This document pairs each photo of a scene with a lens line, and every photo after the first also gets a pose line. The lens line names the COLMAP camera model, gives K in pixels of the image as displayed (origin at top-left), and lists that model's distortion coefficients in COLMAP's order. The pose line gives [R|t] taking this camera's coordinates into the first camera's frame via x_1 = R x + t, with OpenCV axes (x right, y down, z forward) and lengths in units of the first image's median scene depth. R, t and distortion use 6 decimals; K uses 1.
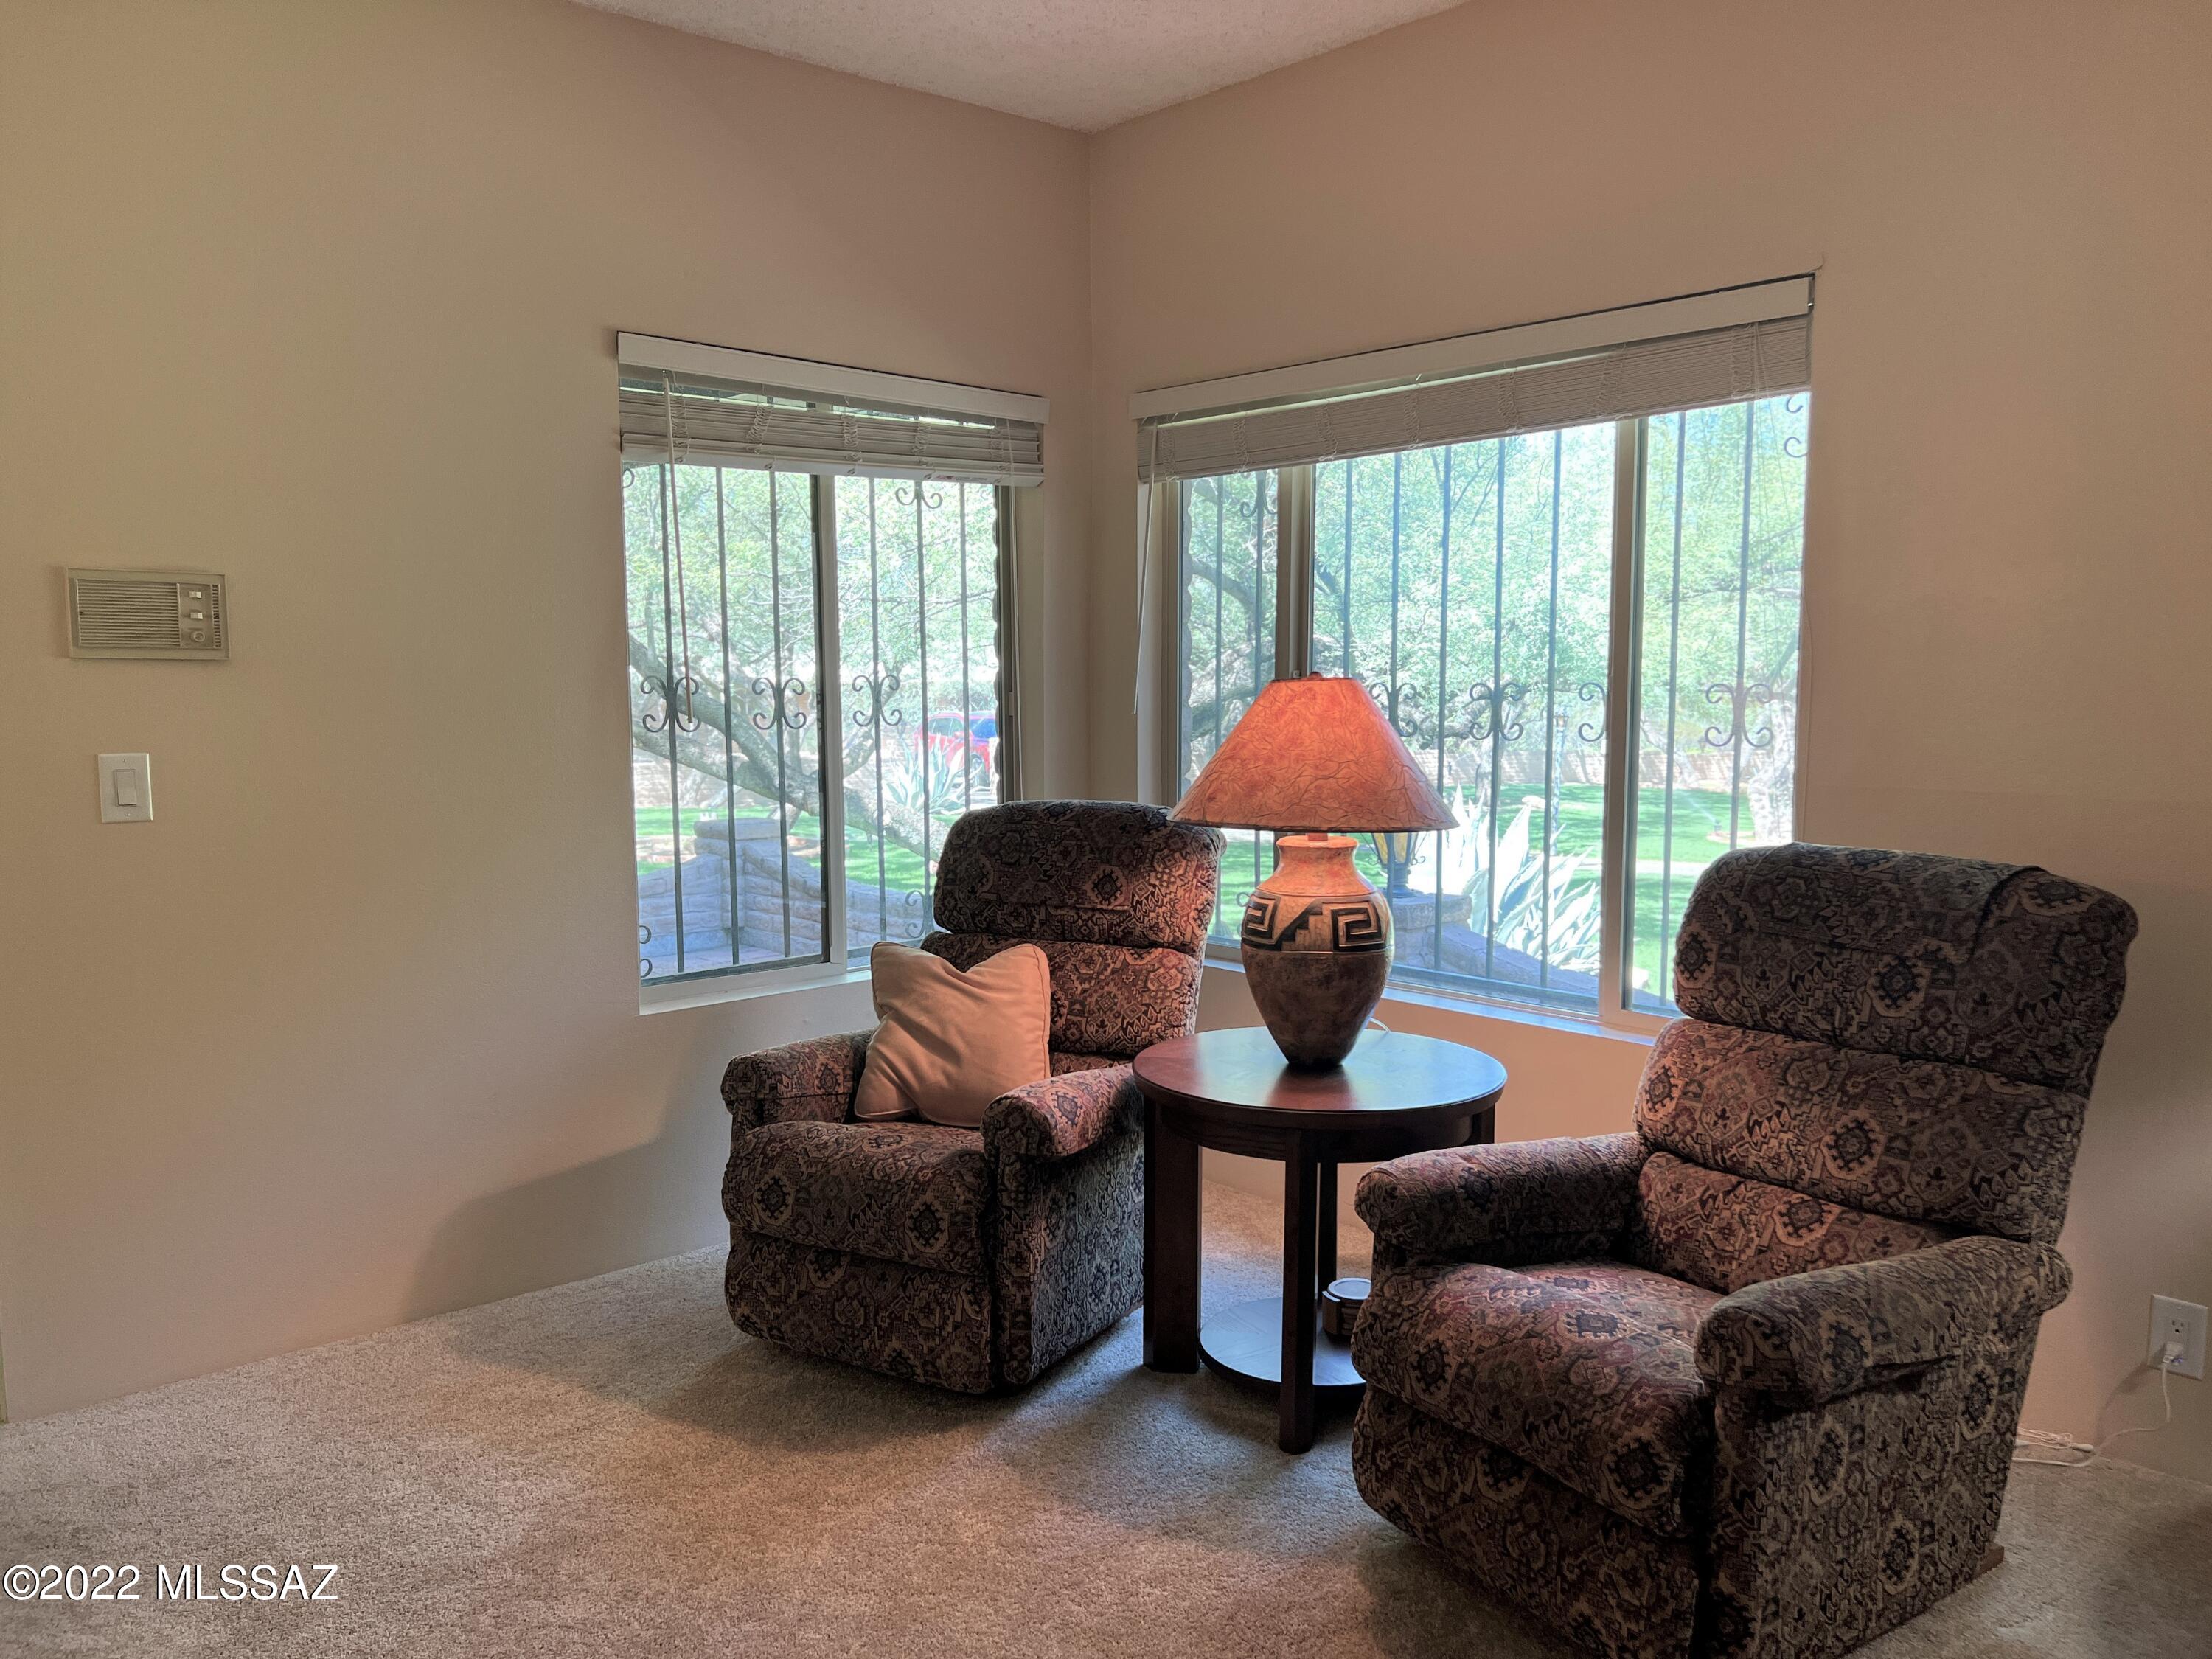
lens RADIAL K [[1694.5, 0, 1096.3], [0, 1694.5, 831.4], [0, 0, 1]] dist [0.121840, -0.173939]
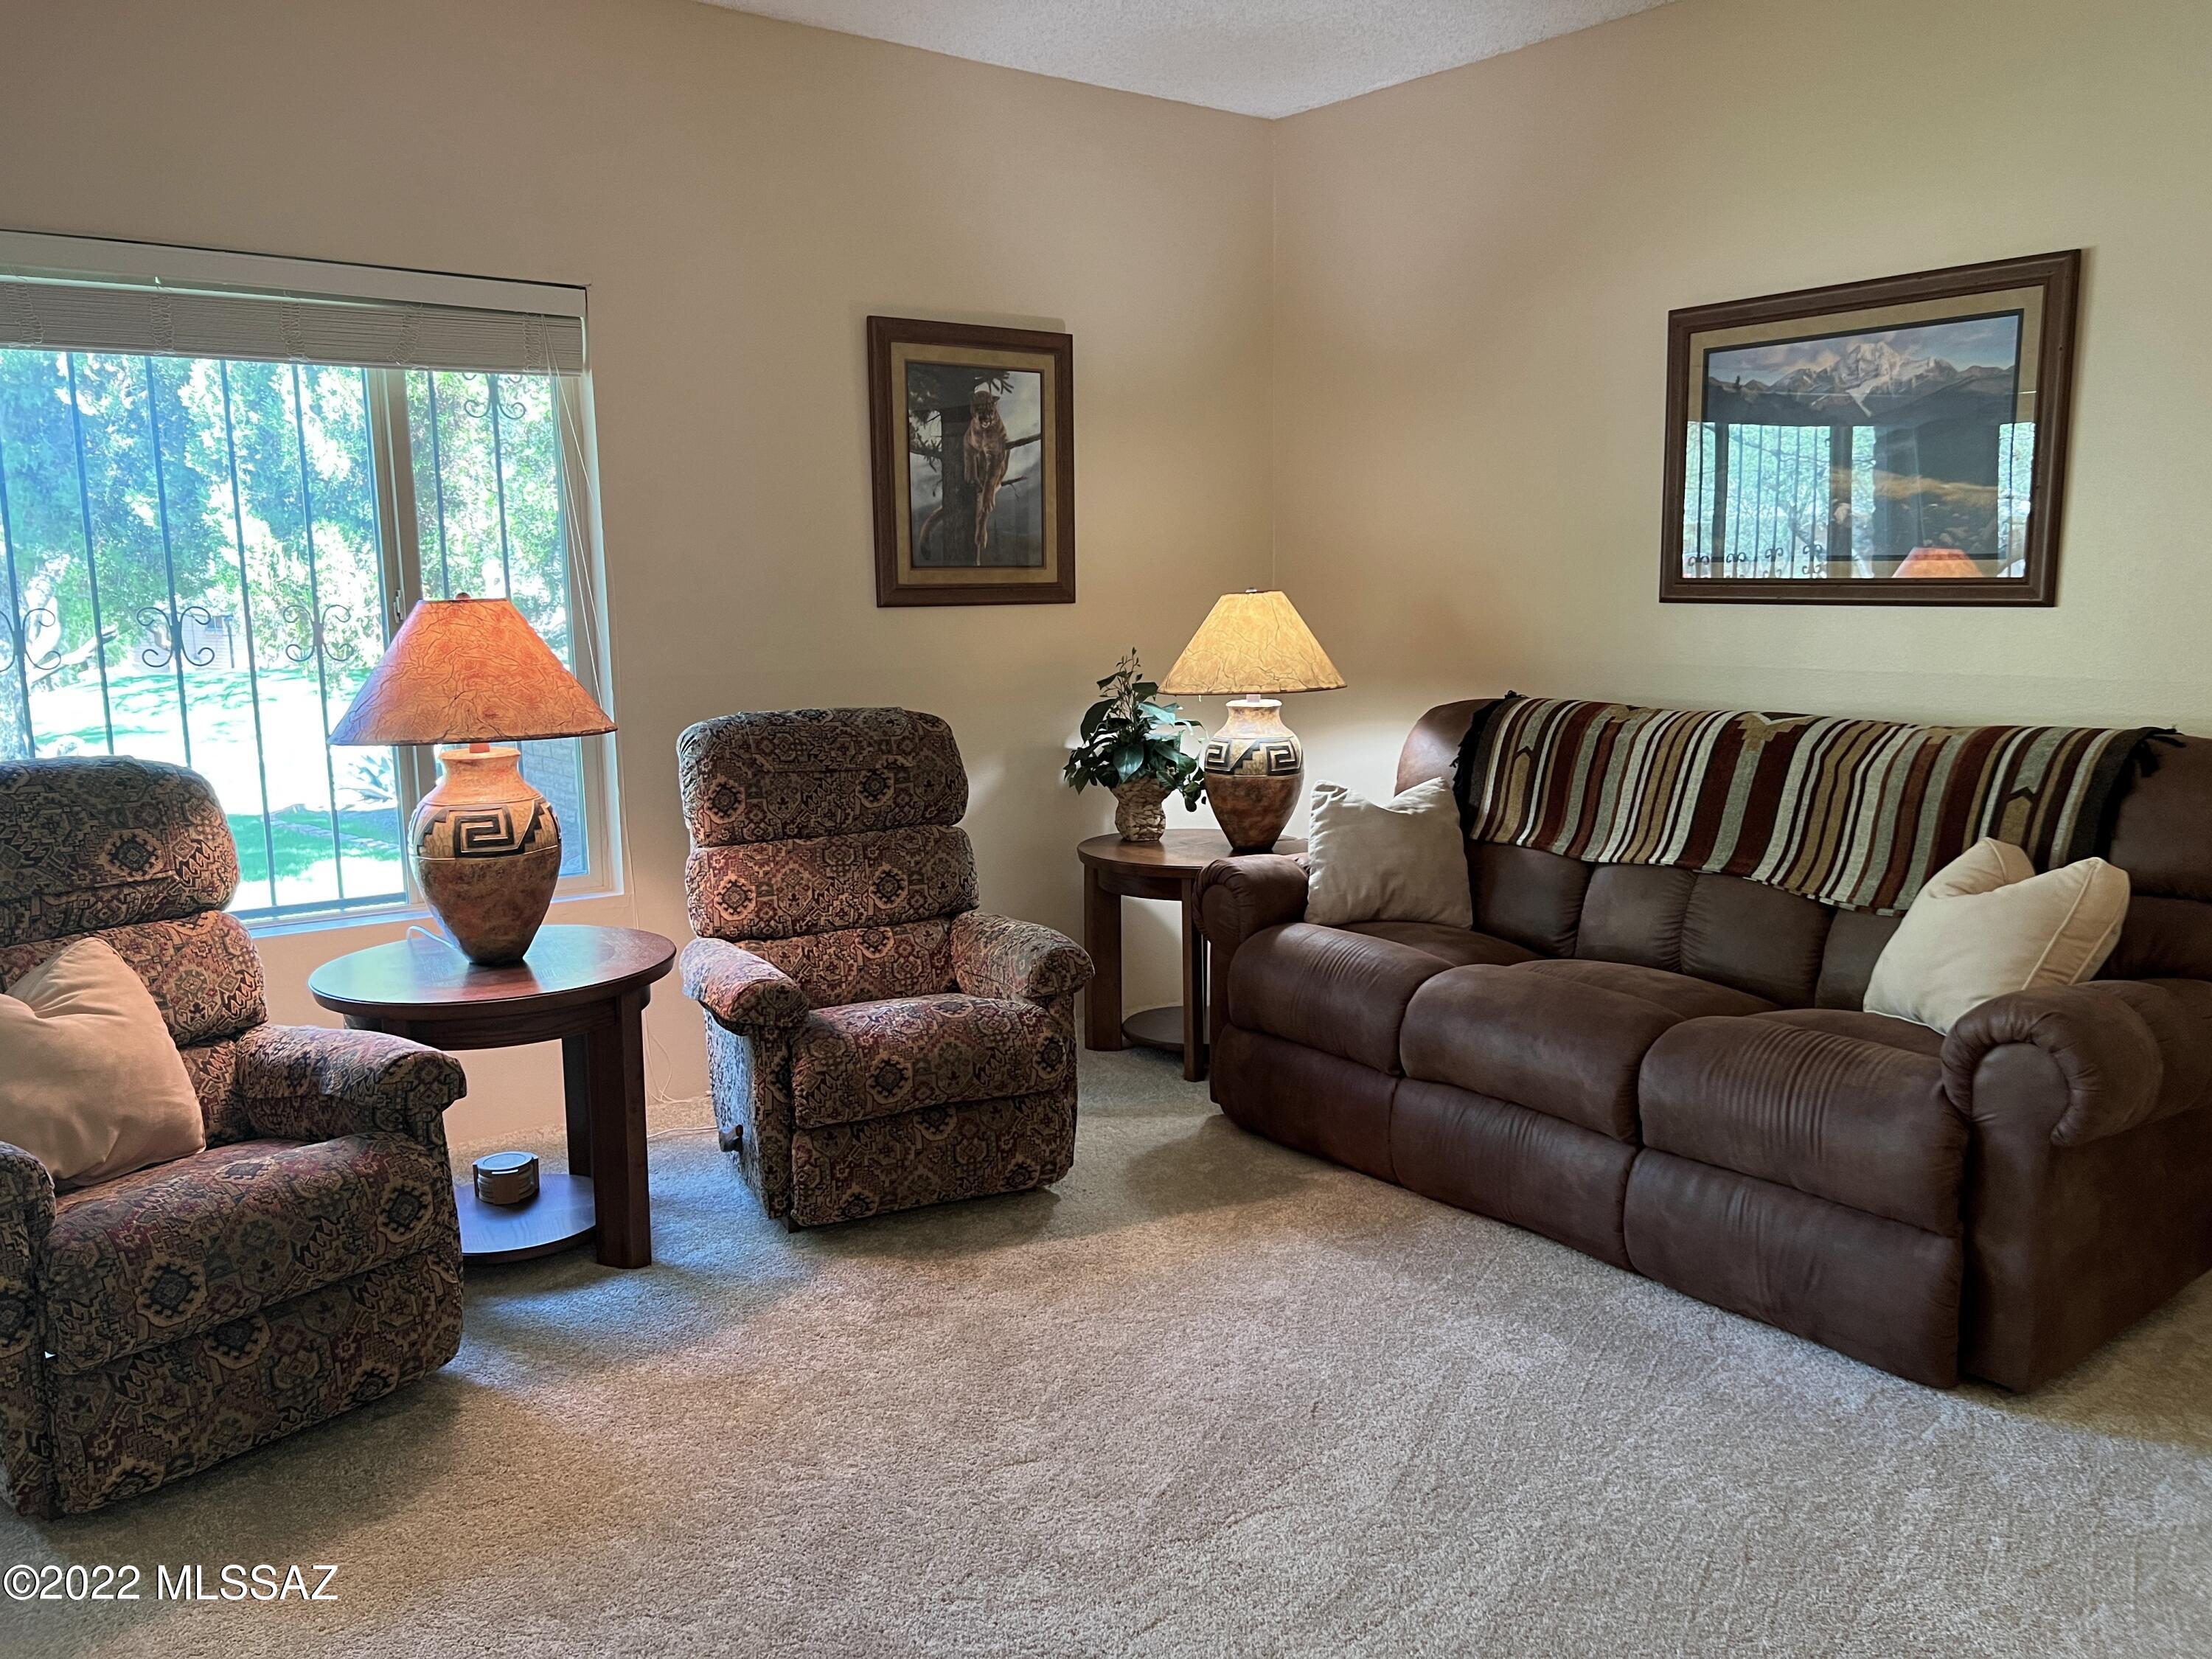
lens RADIAL K [[1694.5, 0, 1096.3], [0, 1694.5, 831.4], [0, 0, 1]] dist [0.121840, -0.173939]
pose [[0.119032, -0.142840, 0.982562, -0.911026], [0.104440, 0.985909, 0.130674, -0.047524], [-0.987382, 0.087064, 0.132273, 0.493254]]
